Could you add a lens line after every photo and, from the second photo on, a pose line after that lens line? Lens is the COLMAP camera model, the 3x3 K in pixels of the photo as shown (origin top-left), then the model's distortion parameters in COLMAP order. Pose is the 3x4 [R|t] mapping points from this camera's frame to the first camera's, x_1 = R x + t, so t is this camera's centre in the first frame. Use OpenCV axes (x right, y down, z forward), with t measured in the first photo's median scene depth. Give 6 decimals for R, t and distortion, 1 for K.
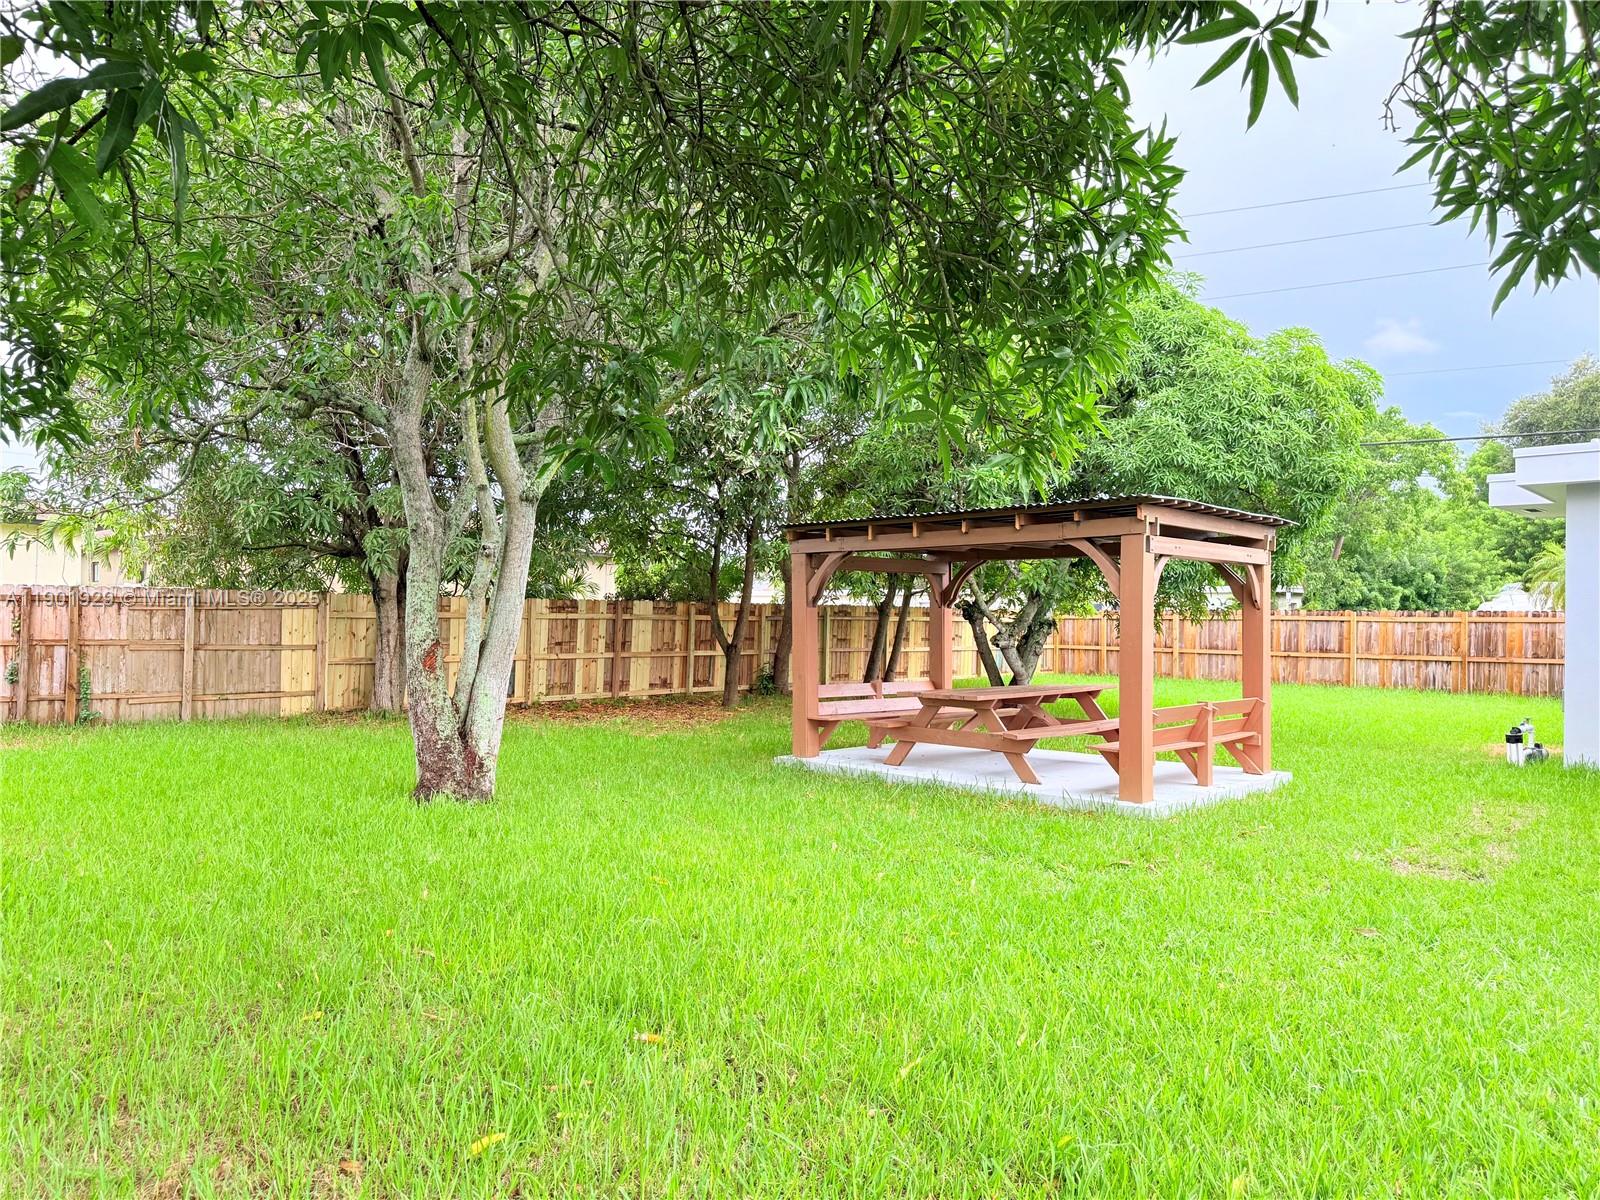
lens RADIAL K [[1116.4, 0, 800.0], [0, 1116.4, 600.0], [0, 0, 1]] dist [0.091828, -0.003781]
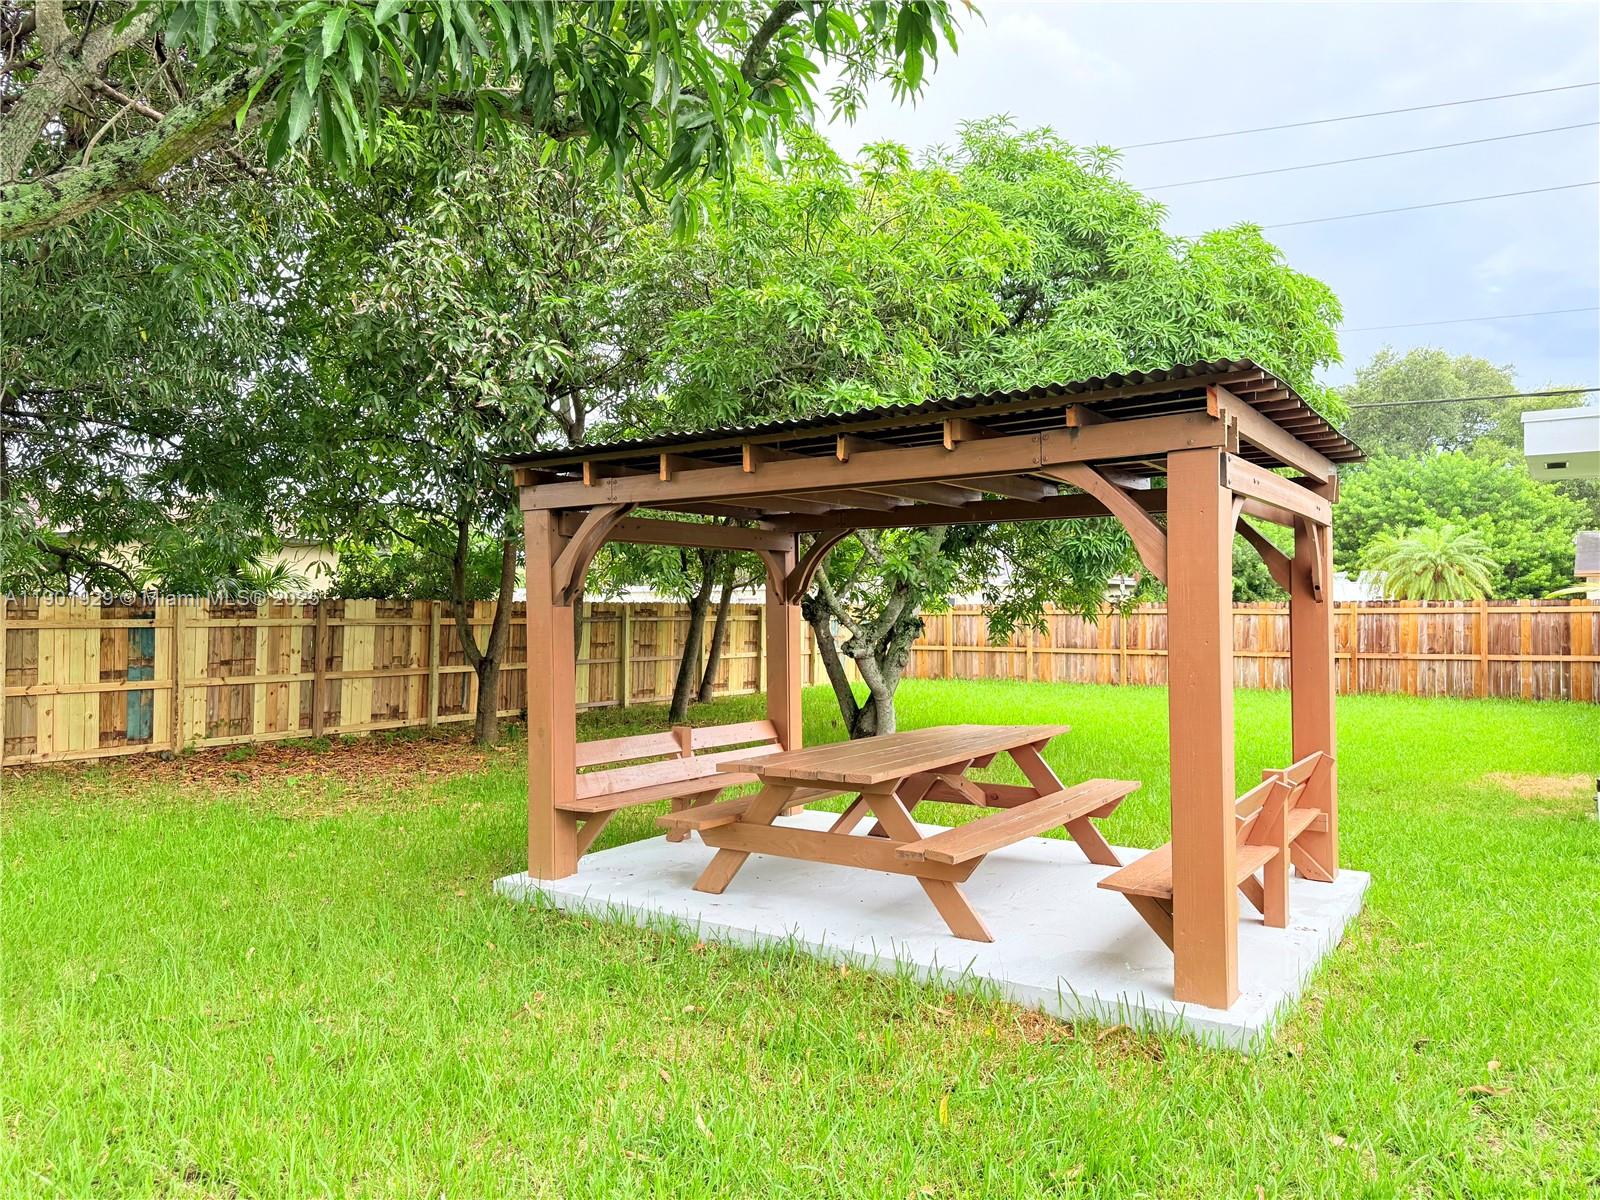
lens RADIAL K [[1116.4, 0, 800.0], [0, 1116.4, 600.0], [0, 0, 1]] dist [0.091828, -0.003781]
pose [[0.986636, -0.010970, 0.162569, 0.020750], [0.010564, 0.999939, 0.003364, 0.001521], [-0.162596, -0.001601, 0.986691, 0.241244]]
